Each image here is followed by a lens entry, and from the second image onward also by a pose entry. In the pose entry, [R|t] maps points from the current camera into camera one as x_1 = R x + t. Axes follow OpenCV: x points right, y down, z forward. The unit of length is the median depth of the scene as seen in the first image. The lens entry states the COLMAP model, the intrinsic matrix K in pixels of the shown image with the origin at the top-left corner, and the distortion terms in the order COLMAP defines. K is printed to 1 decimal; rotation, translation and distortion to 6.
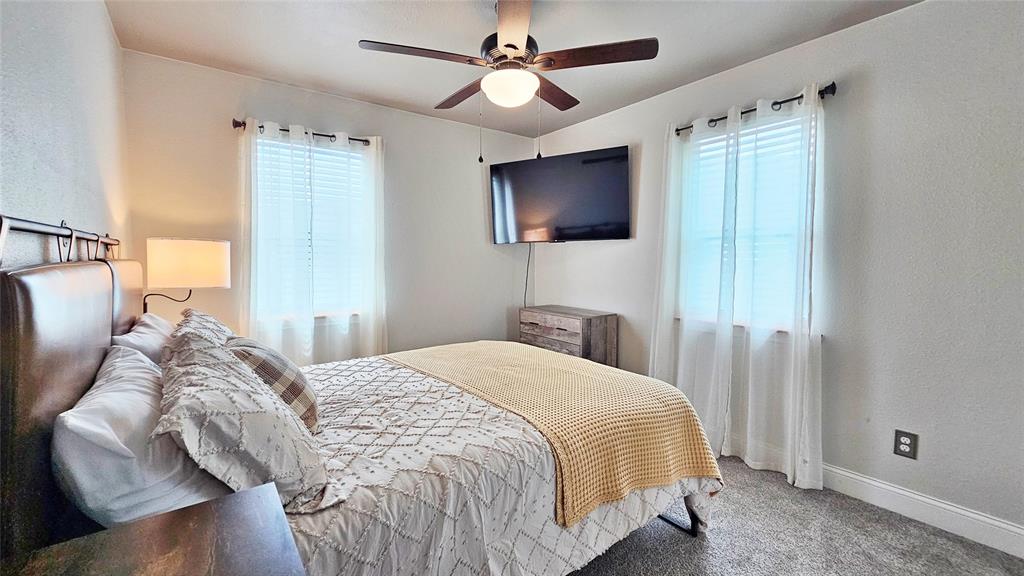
lens RADIAL K [[418.9, 0, 520.9], [0, 418.9, 283.6], [0, 0, 1]] dist [-0.001887, 0.000035]
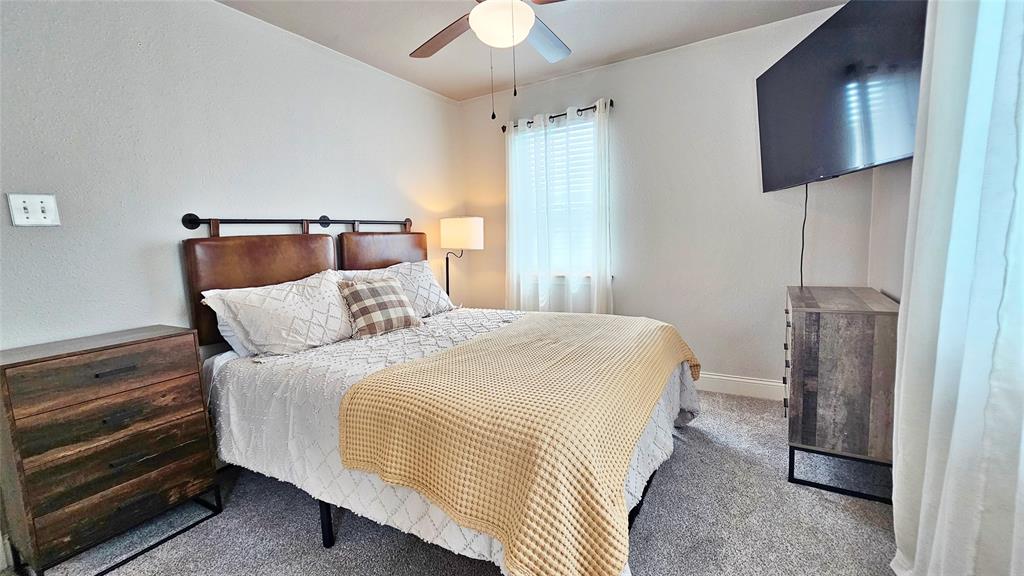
lens RADIAL K [[418.9, 0, 516.0], [0, 418.9, 285.9], [0, 0, 1]] dist [-0.001887, 0.000035]
pose [[0.380605, 0.087778, -0.920562, 0.605747], [-0.010878, 0.995841, 0.090459, 0.002263], [0.924674, -0.024416, 0.379977, 0.486772]]
